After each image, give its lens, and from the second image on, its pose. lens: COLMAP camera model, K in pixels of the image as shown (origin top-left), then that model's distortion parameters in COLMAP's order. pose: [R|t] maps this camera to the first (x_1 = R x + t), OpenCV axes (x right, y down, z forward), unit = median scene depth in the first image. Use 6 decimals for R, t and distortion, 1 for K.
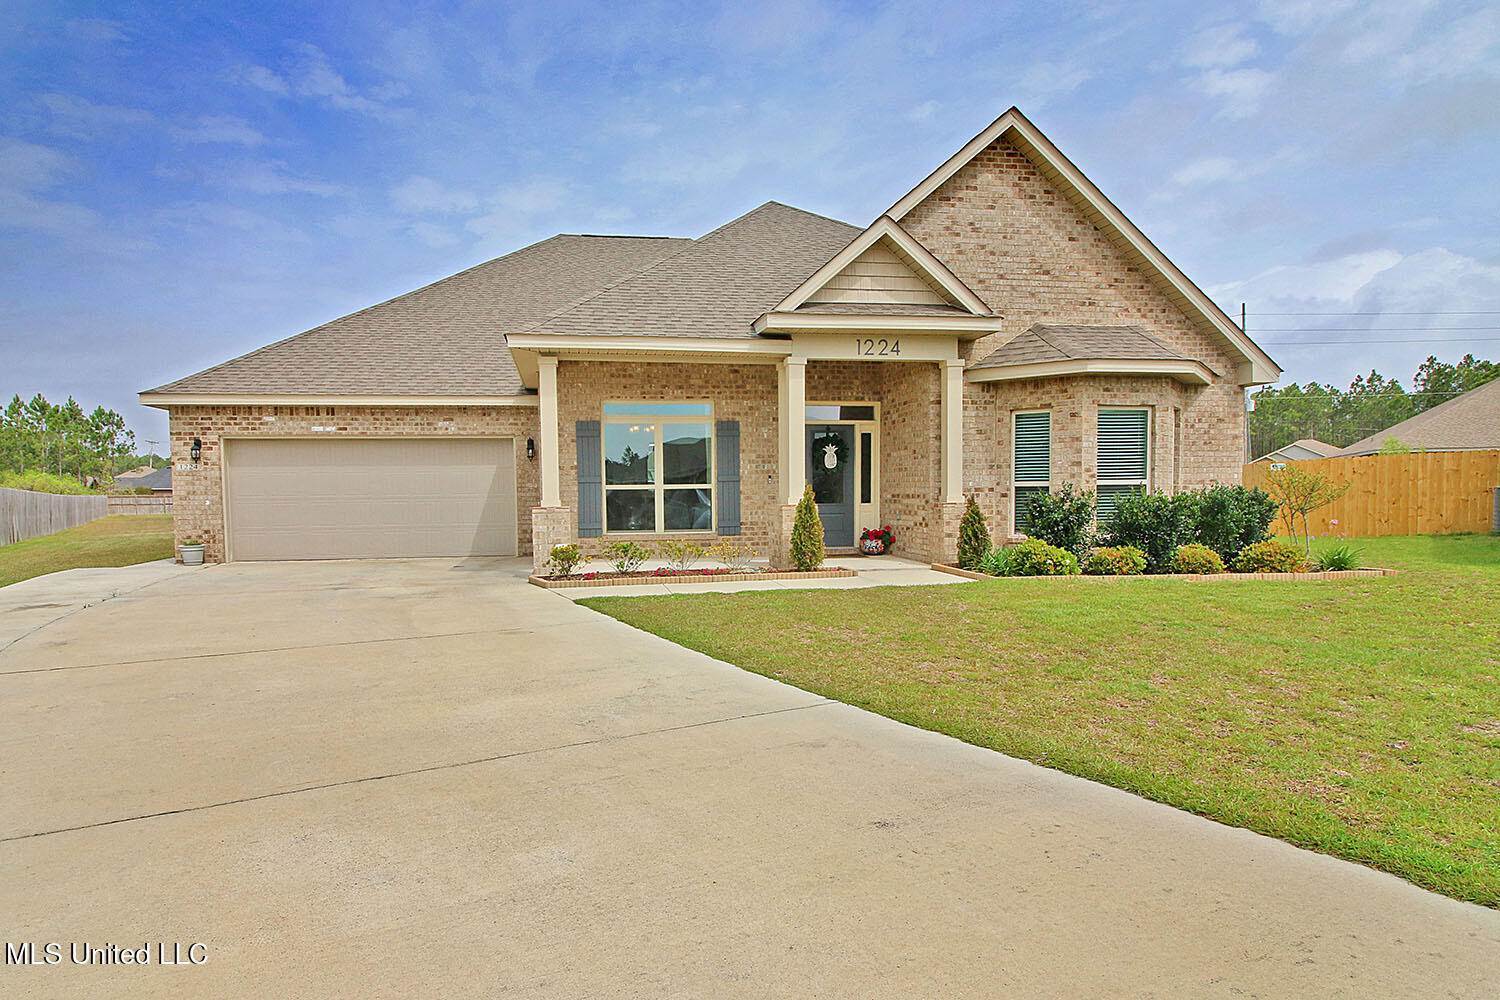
lens RADIAL K [[819.1, 0, 750.9], [0, 819.1, 542.0], [0, 0, 1]] dist [-0.003696, -0.001147]
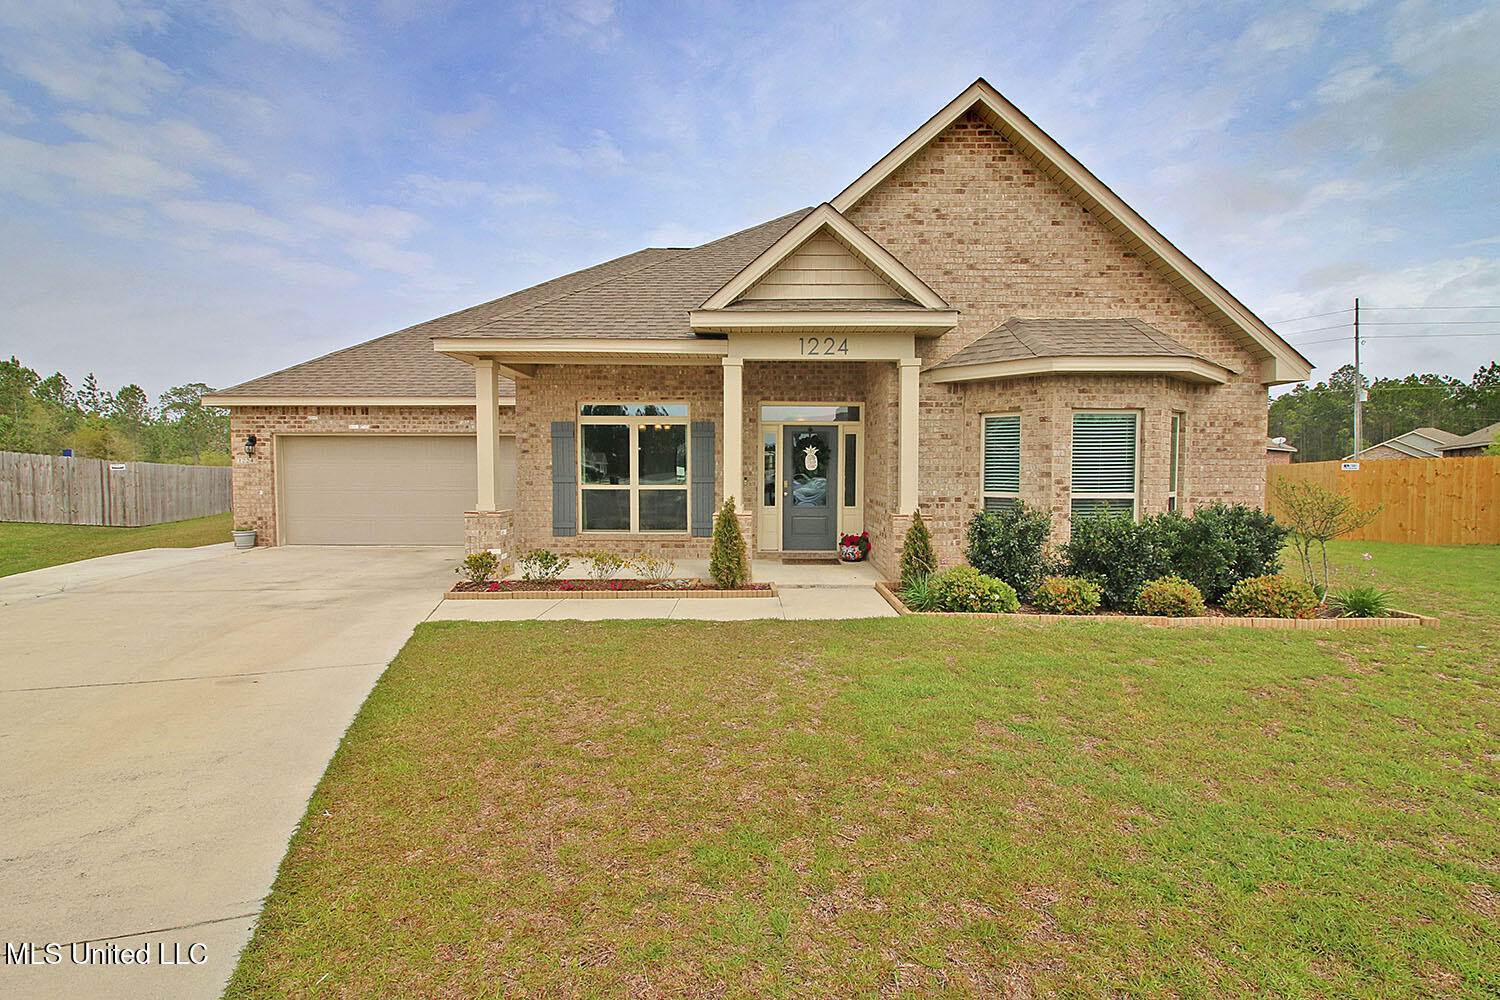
lens RADIAL K [[706.4, 0, 763.4], [0, 706.4, 508.1], [0, 0, 1]] dist [0.001432, -0.014985]
pose [[0.987662, 0.022057, -0.155038, 0.205868], [-0.023513, 0.999695, -0.007567, -0.044392], [0.154824, 0.011119, 0.987880, 0.190936]]
